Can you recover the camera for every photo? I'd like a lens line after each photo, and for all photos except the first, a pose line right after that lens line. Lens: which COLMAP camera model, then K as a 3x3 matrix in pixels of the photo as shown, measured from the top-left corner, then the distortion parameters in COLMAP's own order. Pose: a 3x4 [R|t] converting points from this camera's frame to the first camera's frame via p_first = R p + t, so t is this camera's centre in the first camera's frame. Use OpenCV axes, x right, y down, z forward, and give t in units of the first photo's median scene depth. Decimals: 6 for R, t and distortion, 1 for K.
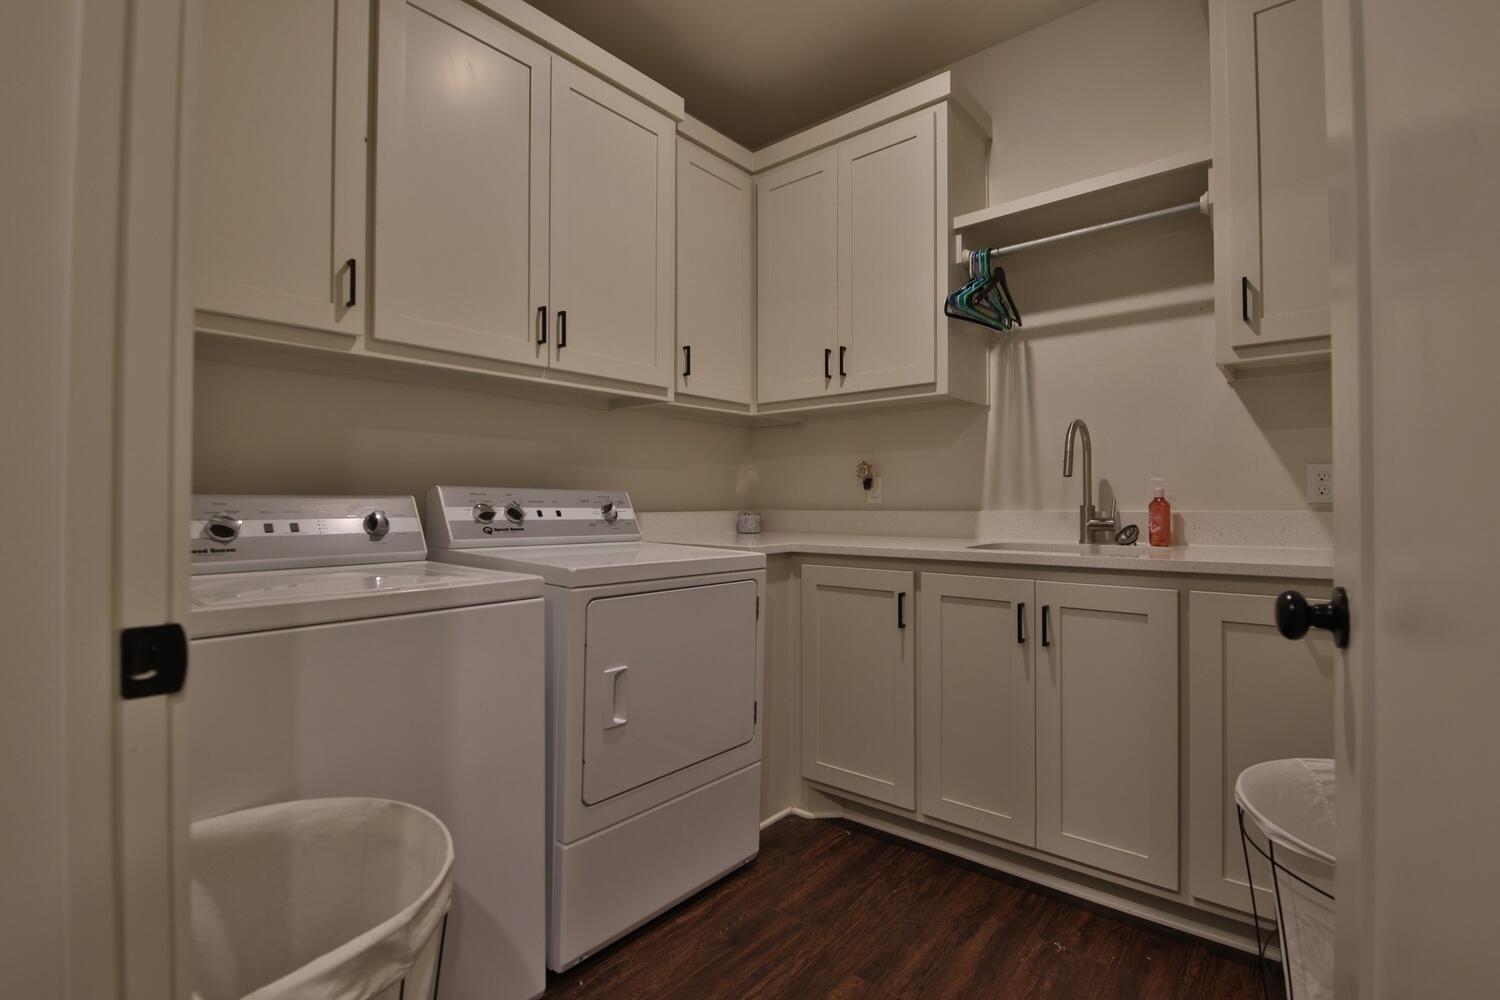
lens RADIAL K [[688.5, 0, 756.0], [0, 688.5, 498.1], [0, 0, 1]] dist [0.000781, -0.010127]
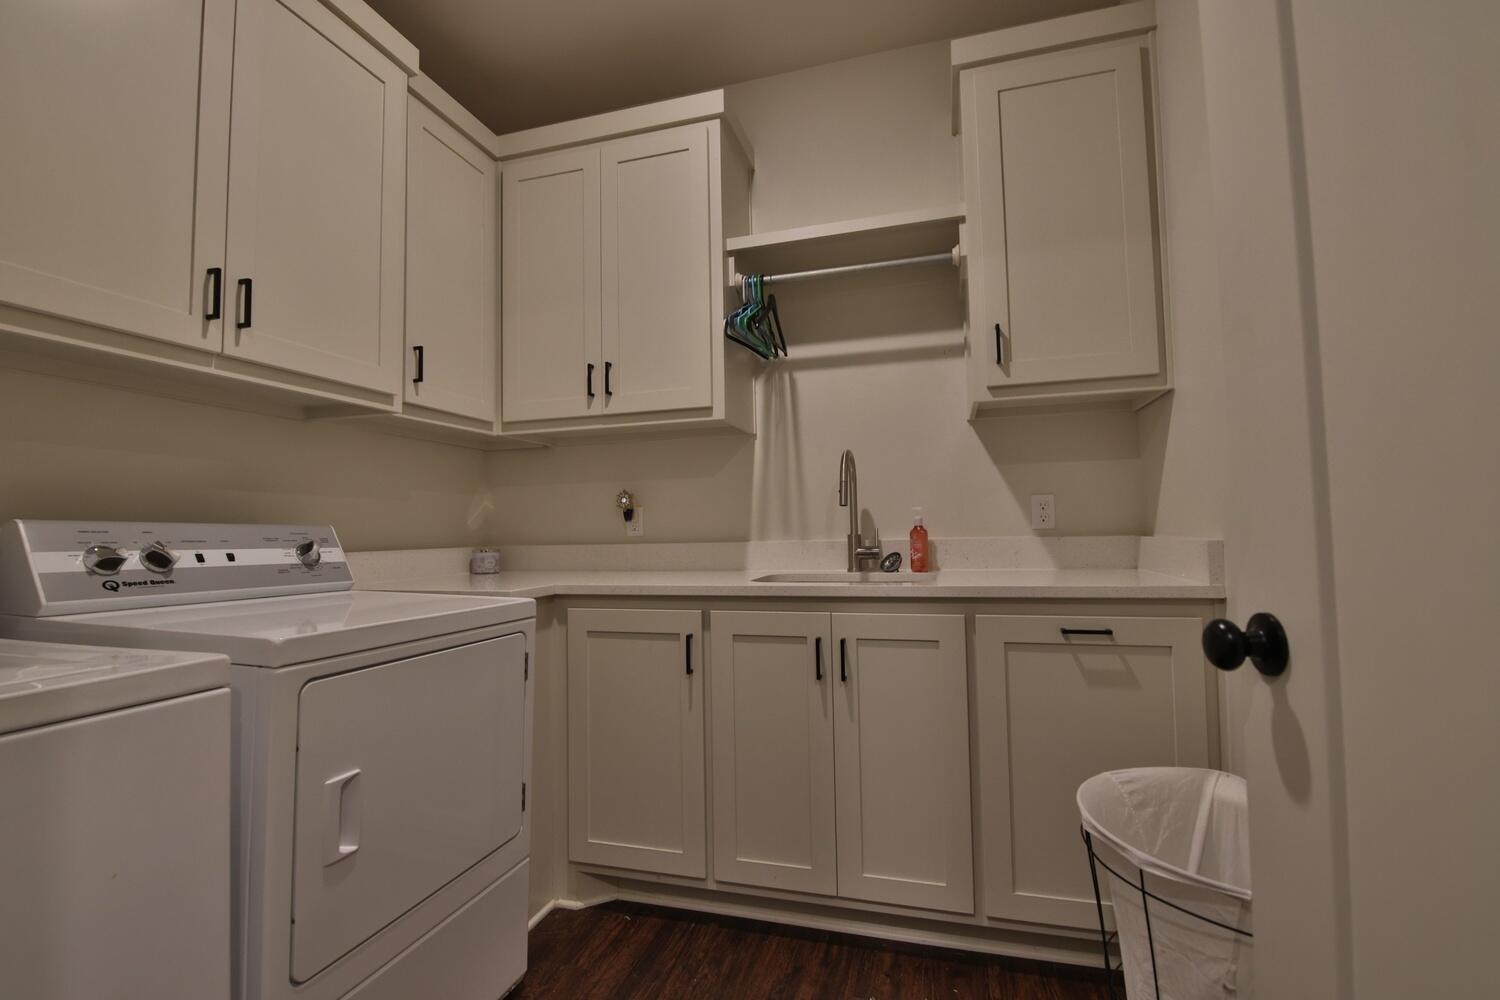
lens RADIAL K [[687.0, 0, 739.8], [0, 687.0, 498.5], [0, 0, 1]] dist [-0.001337, -0.008424]
pose [[0.920481, 0.004561, 0.390760, -0.078456], [0.013608, 0.998951, -0.043714, -0.000500], [-0.390550, 0.045556, 0.919454, 0.134009]]
